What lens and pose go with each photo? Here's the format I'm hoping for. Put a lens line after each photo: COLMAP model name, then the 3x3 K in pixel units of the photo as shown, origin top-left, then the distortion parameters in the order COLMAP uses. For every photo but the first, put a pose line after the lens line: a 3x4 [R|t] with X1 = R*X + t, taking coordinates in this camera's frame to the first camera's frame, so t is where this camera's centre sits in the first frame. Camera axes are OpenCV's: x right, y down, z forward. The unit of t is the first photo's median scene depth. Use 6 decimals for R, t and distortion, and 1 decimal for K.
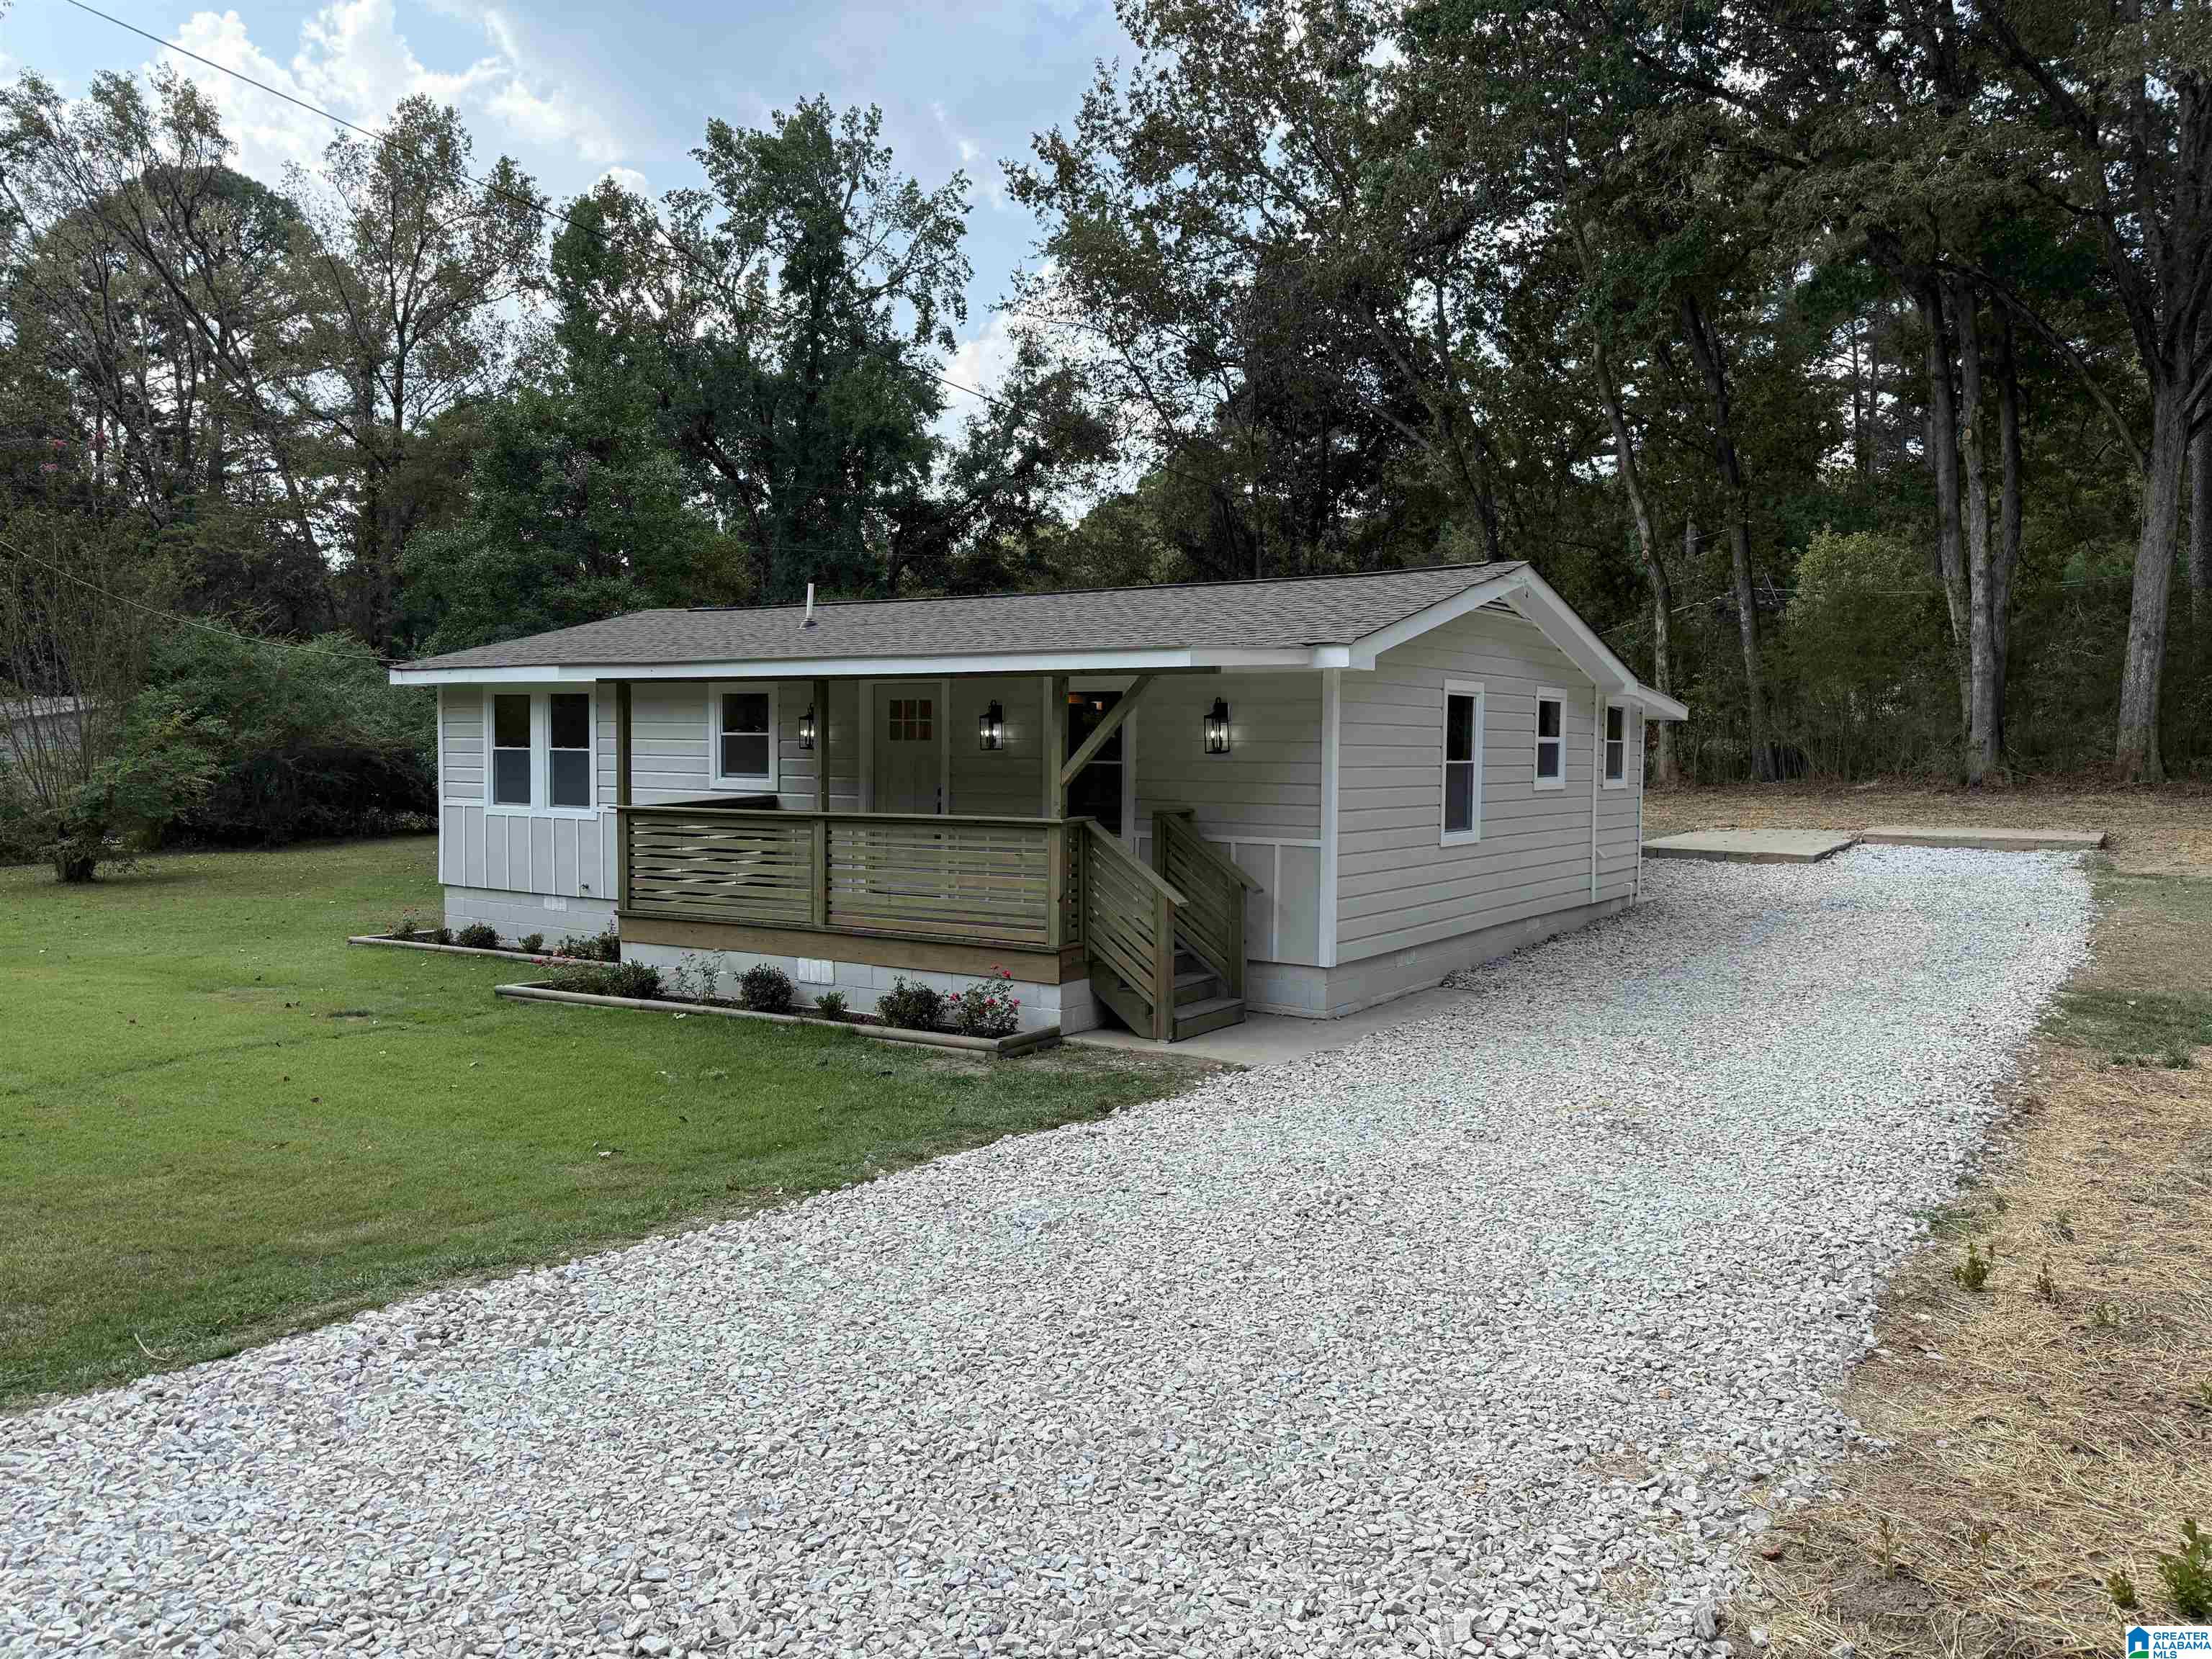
lens RADIAL K [[1602.4, 0, 1106.0], [0, 1602.4, 829.5], [0, 0, 1]] dist [0.010275, -0.001979]
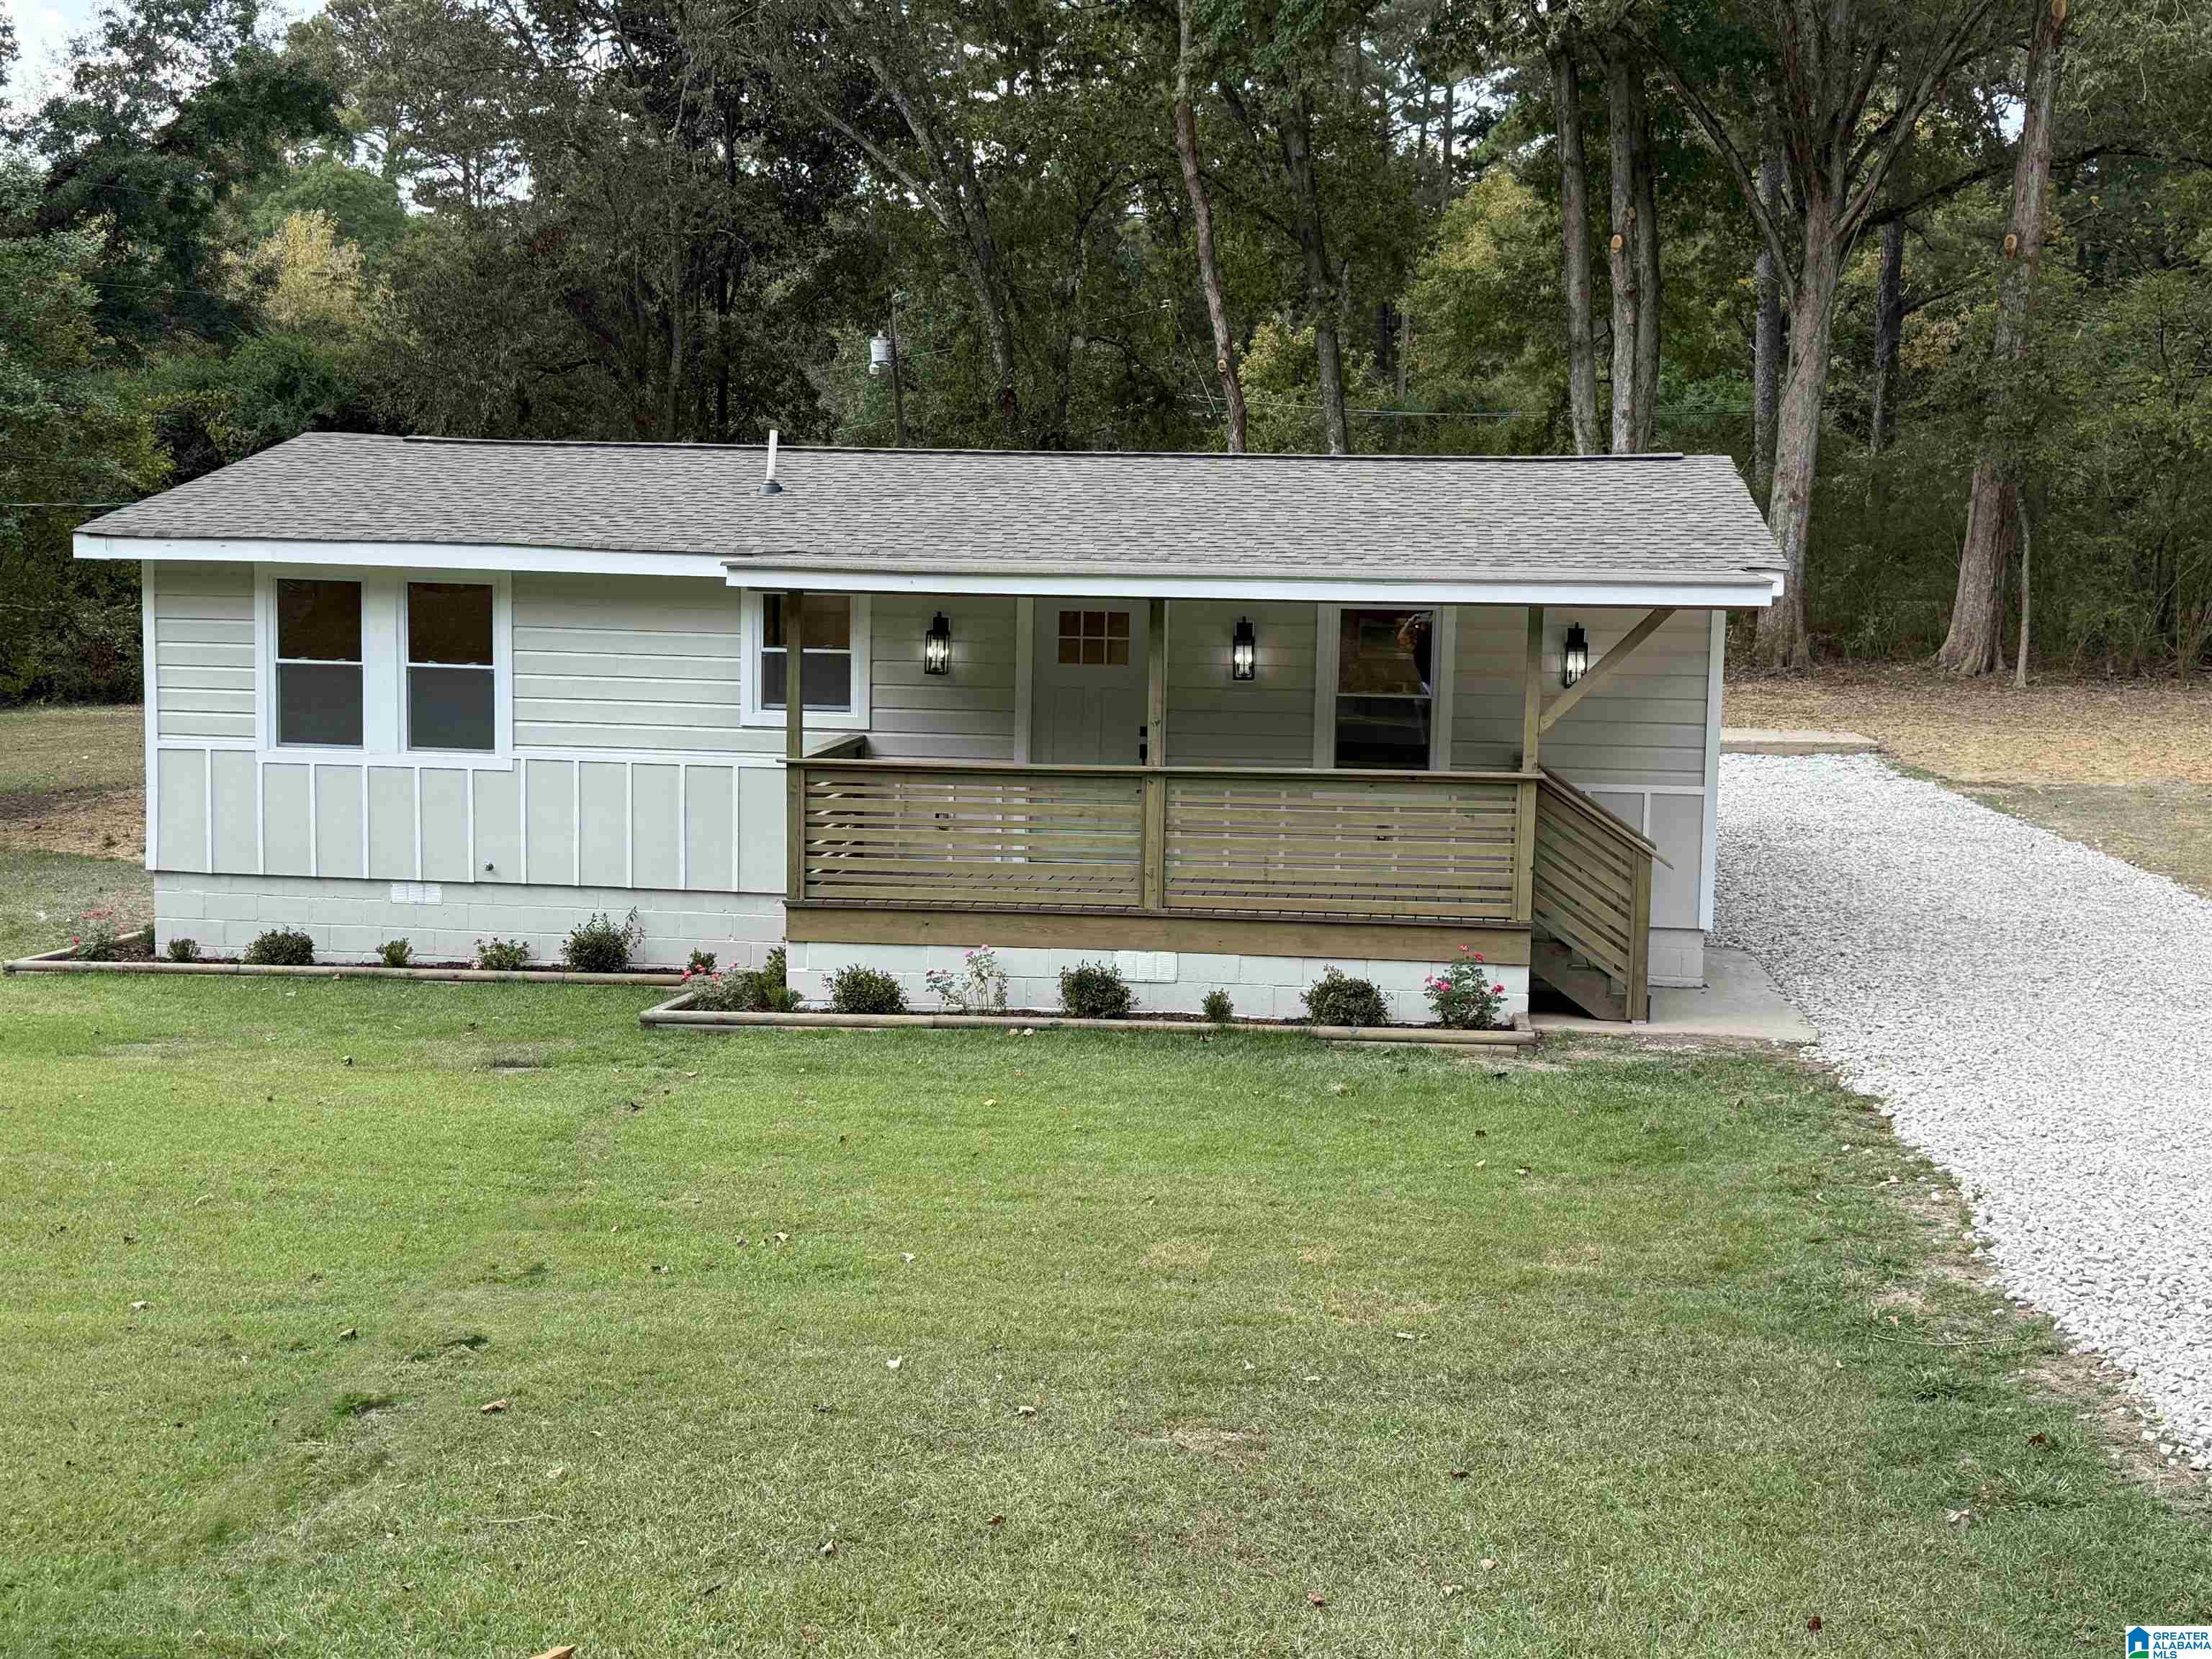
lens RADIAL K [[2427.9, 0, 1106.0], [0, 2427.9, 829.5], [0, 0, 1]] dist [0.116166, 0.019185]
pose [[0.900242, -0.032752, 0.434156, -0.532186], [0.011345, 0.998593, 0.051807, -0.030918], [-0.435242, -0.041713, 0.899347, -0.051148]]
